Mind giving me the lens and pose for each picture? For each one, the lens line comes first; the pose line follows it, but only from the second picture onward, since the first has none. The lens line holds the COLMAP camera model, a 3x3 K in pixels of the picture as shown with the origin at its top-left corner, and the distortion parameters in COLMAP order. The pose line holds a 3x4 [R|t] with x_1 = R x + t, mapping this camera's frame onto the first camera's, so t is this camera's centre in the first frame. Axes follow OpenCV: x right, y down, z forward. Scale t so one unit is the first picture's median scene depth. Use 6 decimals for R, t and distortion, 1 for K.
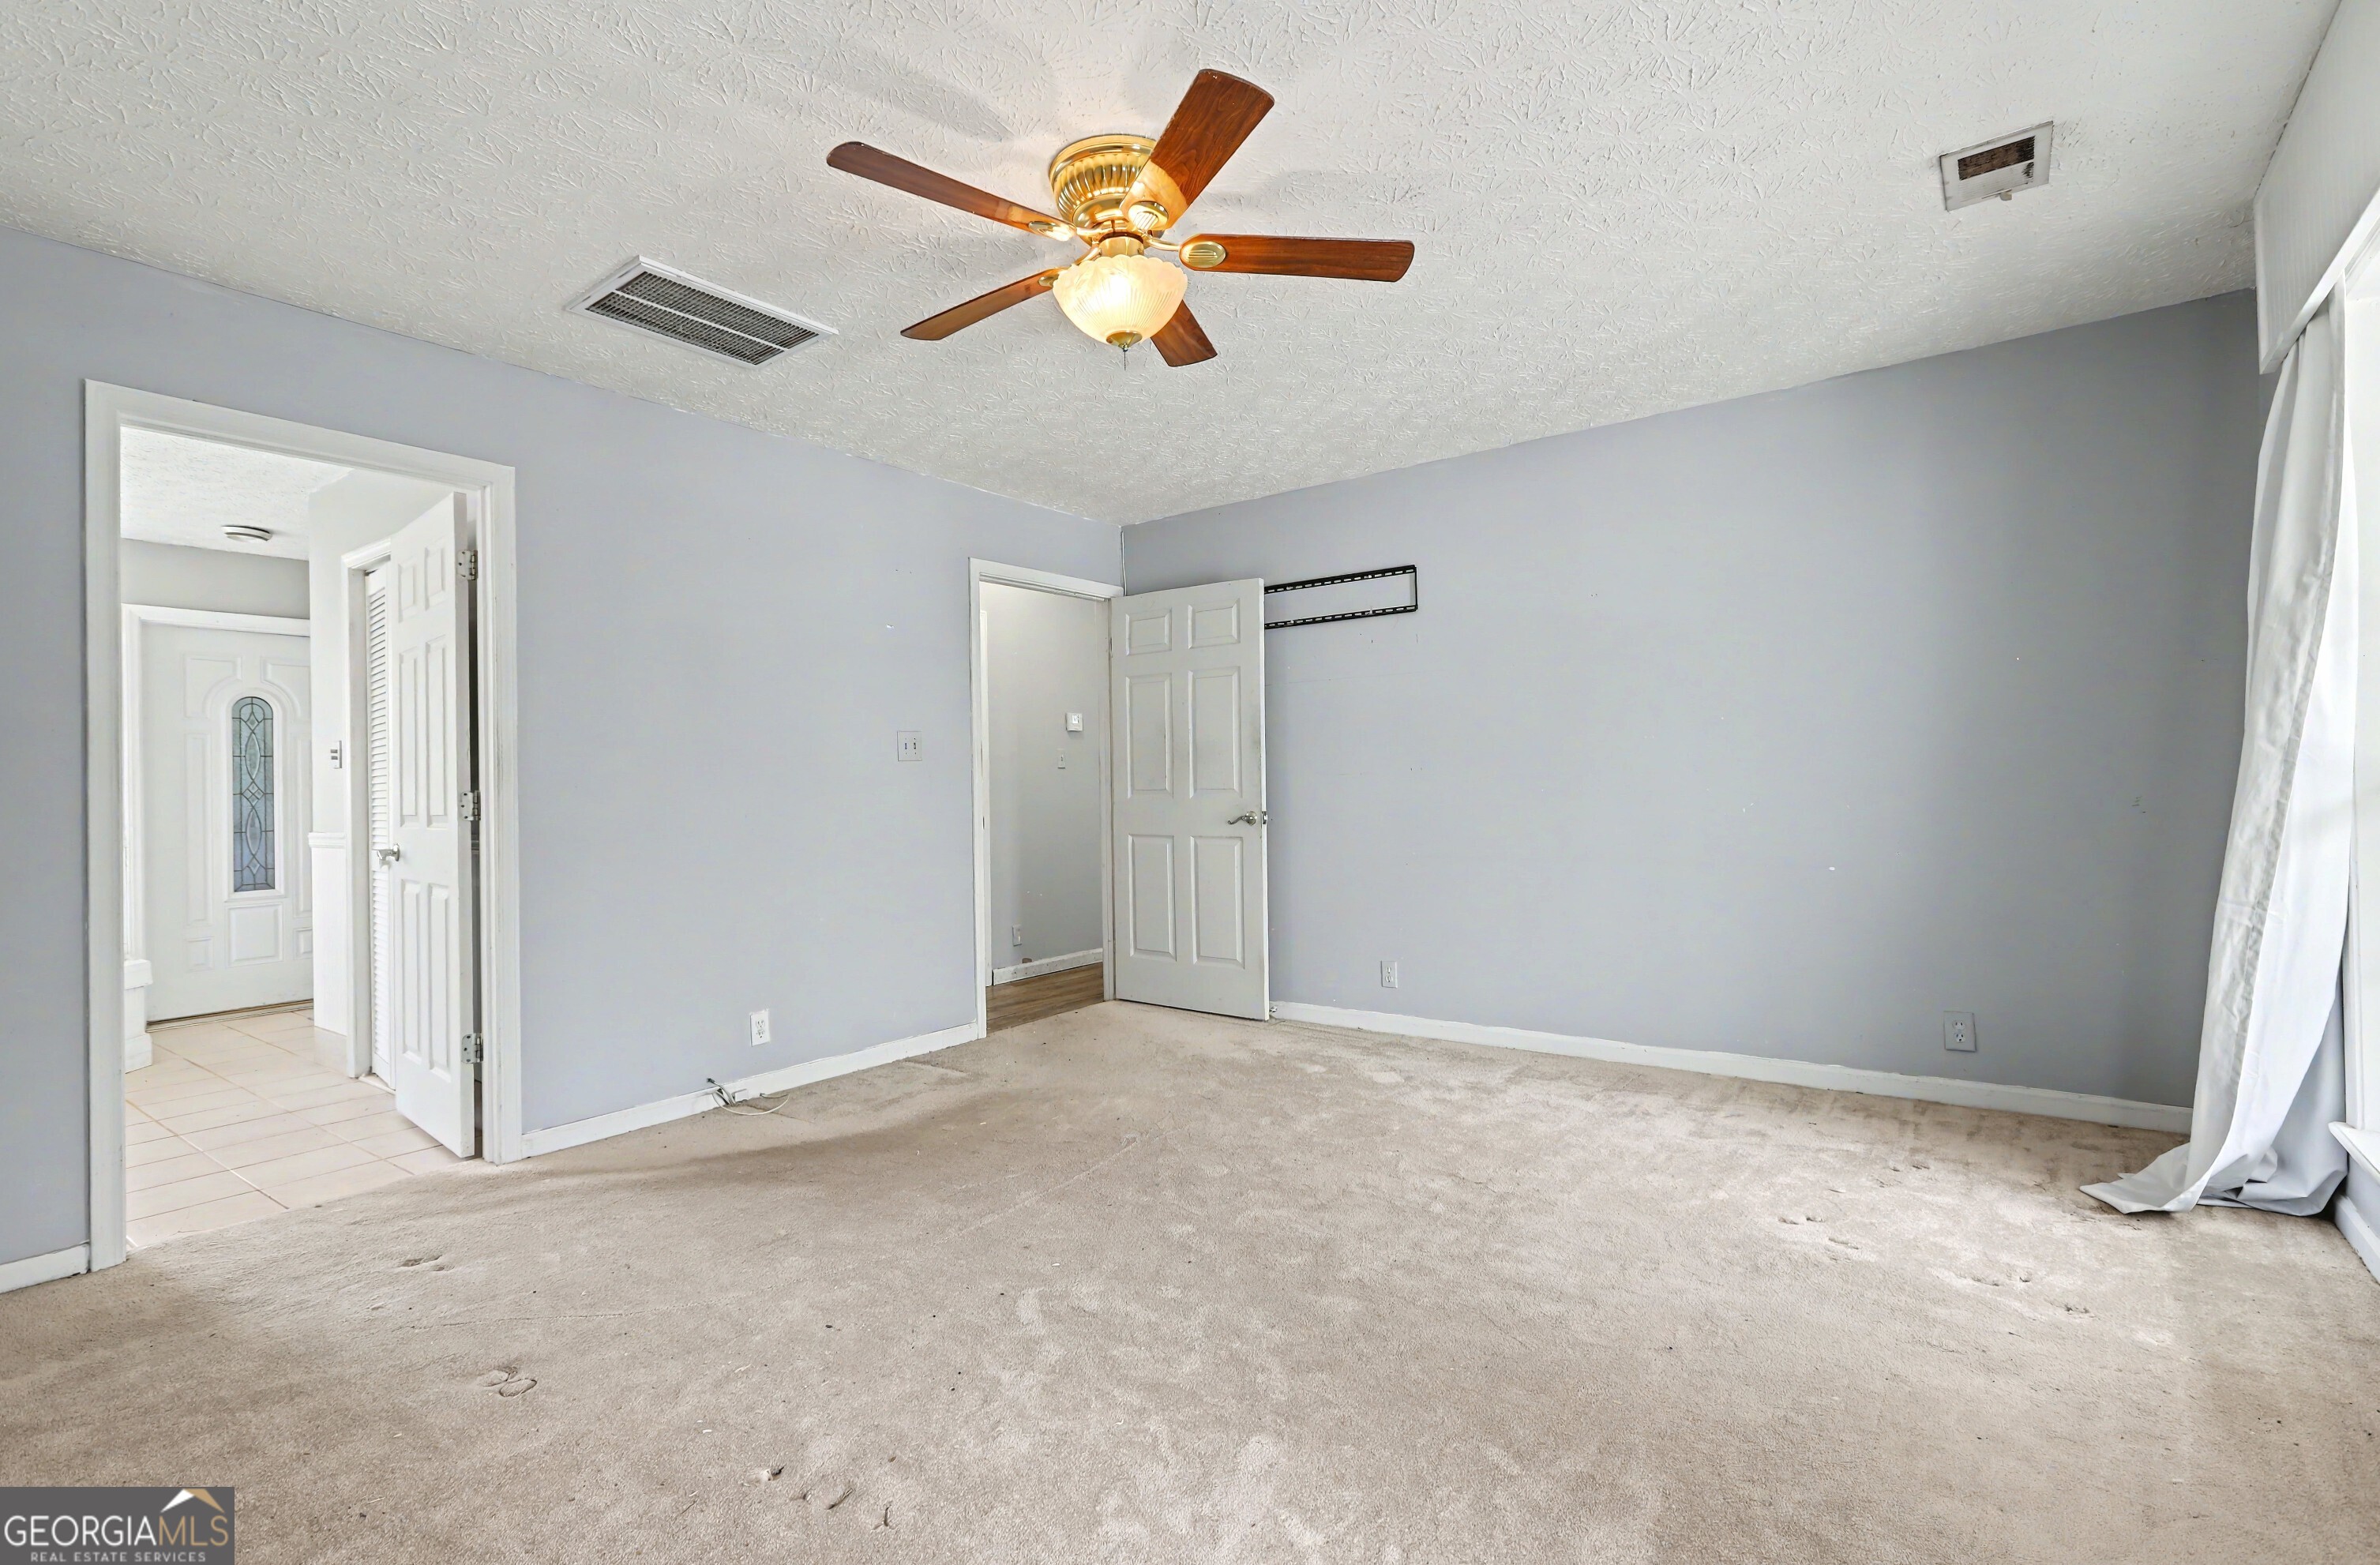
lens RADIAL K [[1106.9, 0, 1213.8], [0, 1106.9, 774.6], [0, 0, 1]] dist [-0.020727, -0.000089]
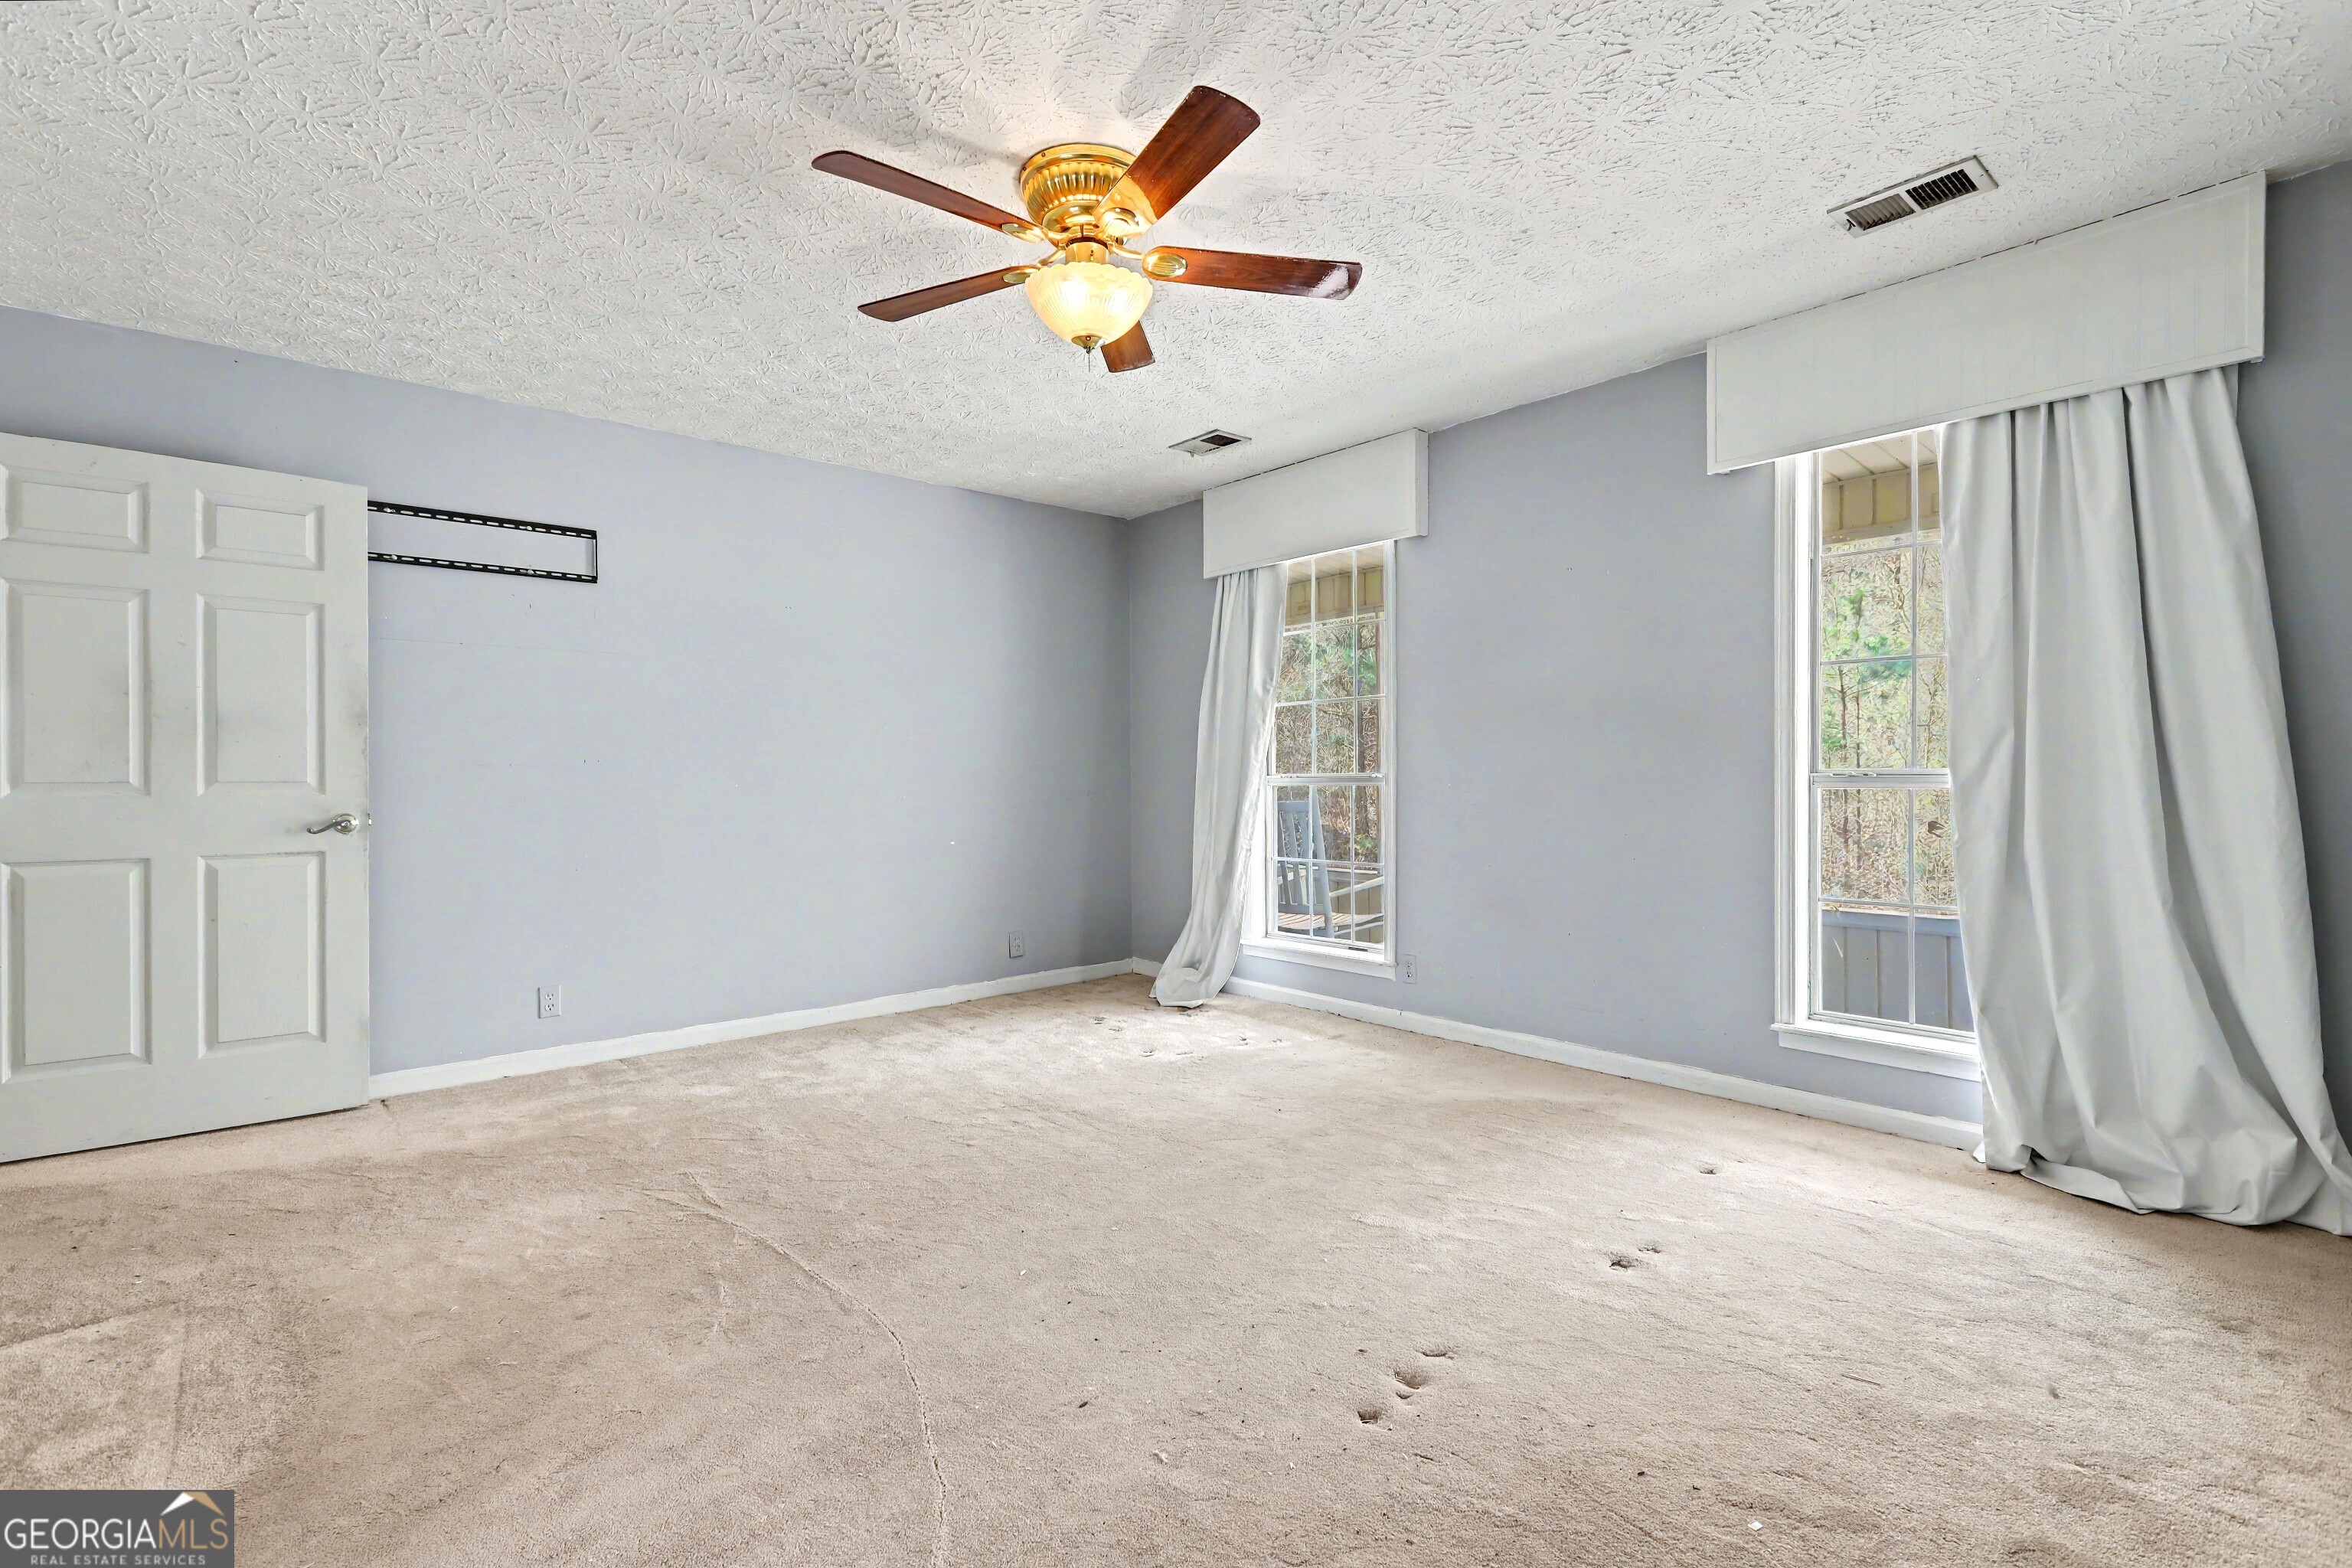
lens RADIAL K [[1065.1, 0, 1157.4], [0, 1065.1, 788.9], [0, 0, 1]] dist [-0.004128, 0.002752]
pose [[0.211183, 0.003176, 0.977441, -0.551026], [-0.011263, 0.999936, -0.000815, 0.012668], [-0.977382, -0.010837, 0.211205, 0.374252]]
